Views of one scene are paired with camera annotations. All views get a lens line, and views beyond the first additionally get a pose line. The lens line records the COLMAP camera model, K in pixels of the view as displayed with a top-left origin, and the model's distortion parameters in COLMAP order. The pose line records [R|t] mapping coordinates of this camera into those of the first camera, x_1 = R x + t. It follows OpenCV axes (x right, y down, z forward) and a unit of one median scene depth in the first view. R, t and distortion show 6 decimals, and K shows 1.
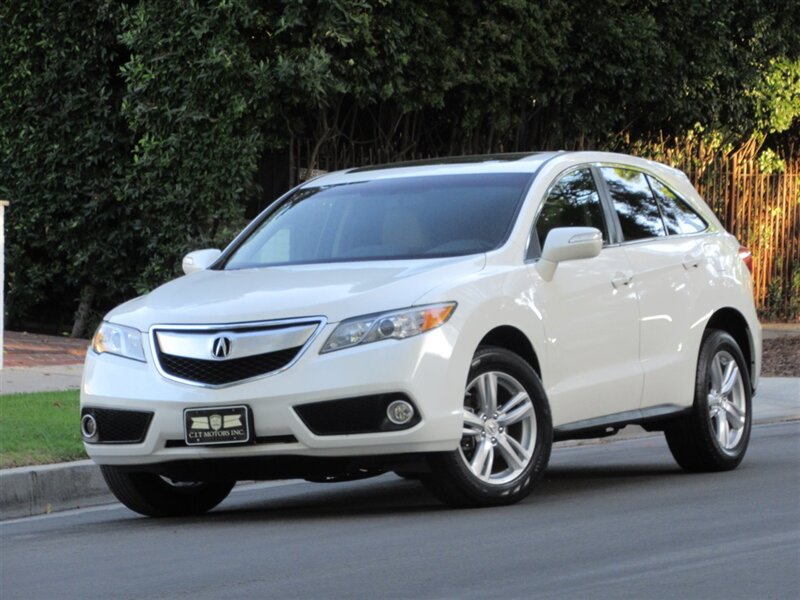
lens RADIAL K [[3612.5, 0, 399.9], [0, 3612.5, 305.3], [0, 0, 1]] dist [1.690493, 0.000000]
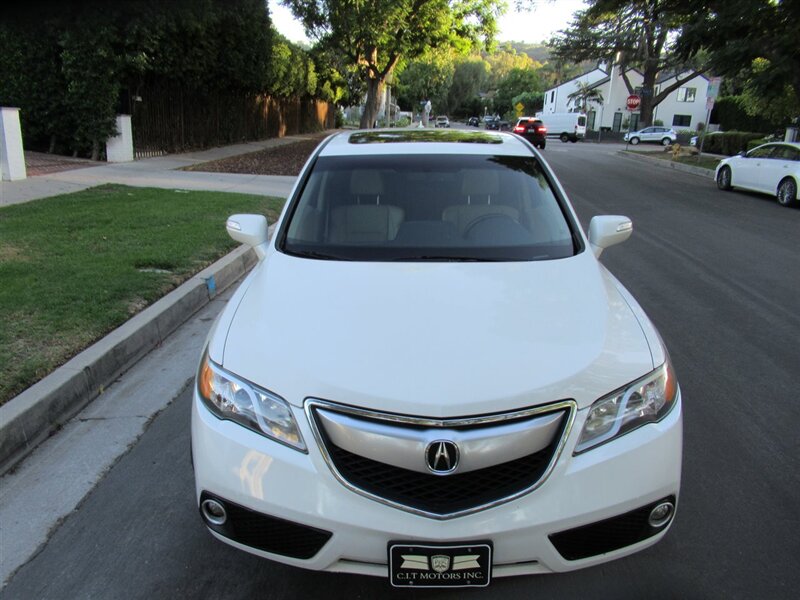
lens RADIAL K [[604.6, 0, 404.4], [0, 604.6, 288.5], [0, 0, 1]] dist [0.021425, -0.008833]
pose [[0.902508, -0.083578, 0.422486, -0.096428], [-0.033739, 0.964254, 0.262824, -0.047024], [-0.429350, -0.251455, 0.867427, 0.861921]]
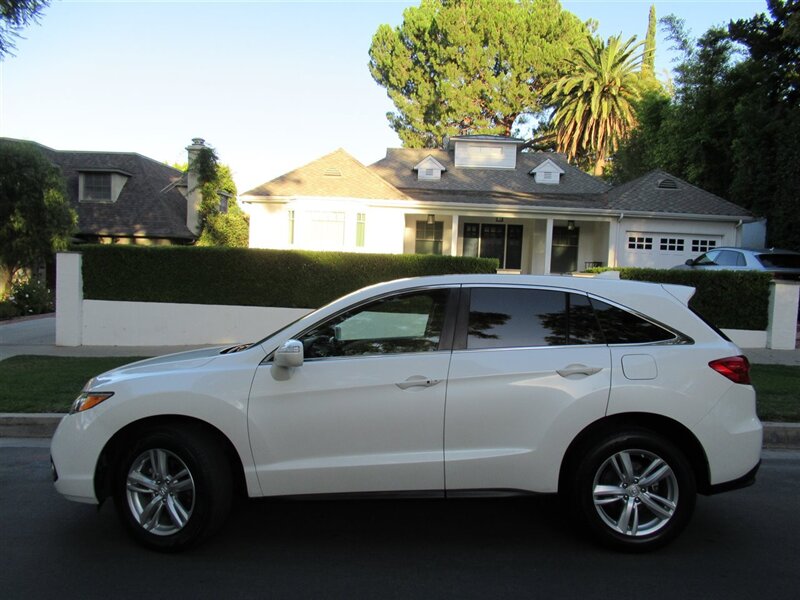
lens RADIAL K [[642.4, 0, 407.6], [0, 642.4, 298.4], [0, 0, 1]] dist [0.009547, 0.026115]
pose [[0.476662, 0.058941, -0.877109, 0.256246], [-0.039136, 0.998183, 0.045809, -0.046640], [0.878215, 0.012491, 0.478103, 0.936614]]
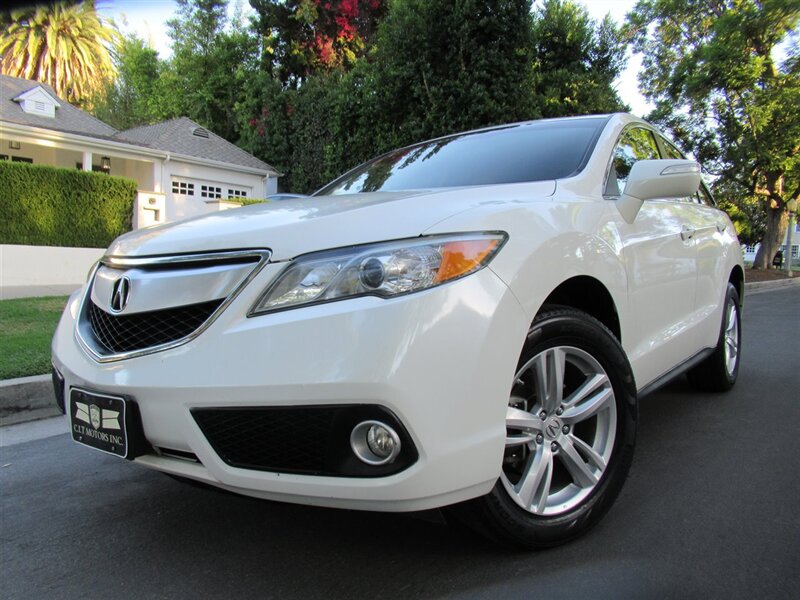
lens RADIAL K [[604.6, 0, 402.6], [0, 604.6, 294.0], [0, 0, 1]] dist [0.021425, -0.008833]
pose [[0.979819, 0.048954, -0.193800, 0.017919], [-0.038164, 0.997527, 0.059024, 0.003420], [0.196210, -0.050436, 0.979264, 0.858714]]
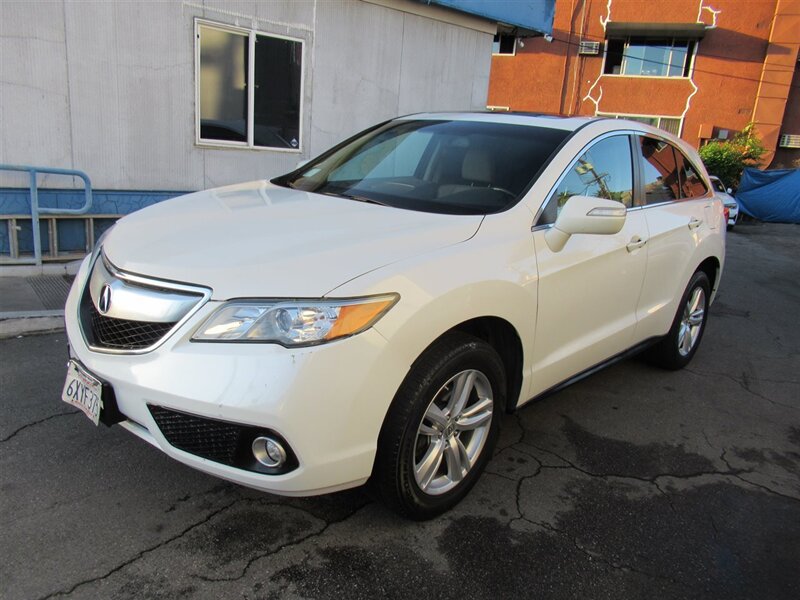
lens RADIAL K [[604.6, 0, 400.7], [0, 604.6, 301.3], [0, 0, 1]] dist [0.021425, -0.008833]
pose [[0.950804, 0.192625, -0.242626, 0.043581], [-0.128751, 0.958048, 0.256063, -0.029182], [0.281771, -0.212228, 0.935716, 0.845019]]
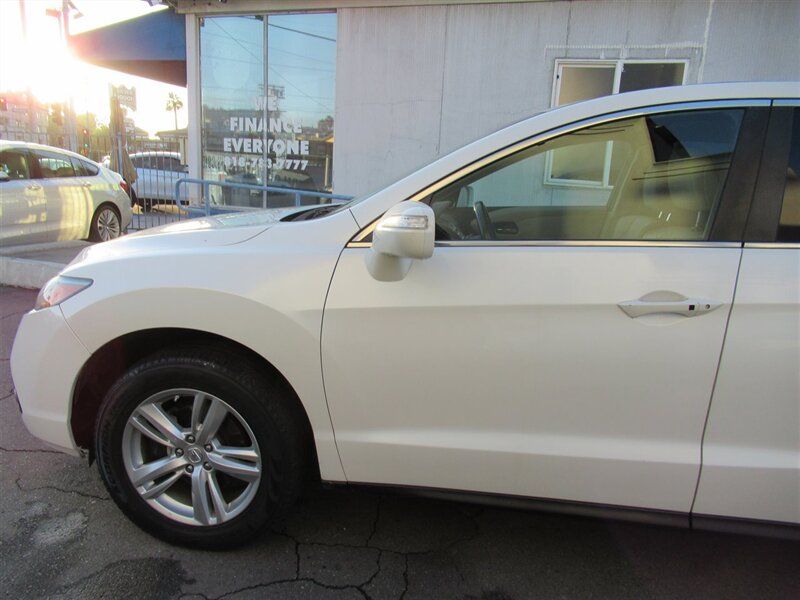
lens RADIAL K [[604.6, 0, 414.2], [0, 604.6, 308.5], [0, 0, 1]] dist [0.021425, -0.008833]
pose [[0.333554, 0.279008, -0.900498, 0.139863], [-0.075404, 0.960037, 0.269525, -0.030832], [0.939711, -0.022000, 0.341263, 0.973597]]
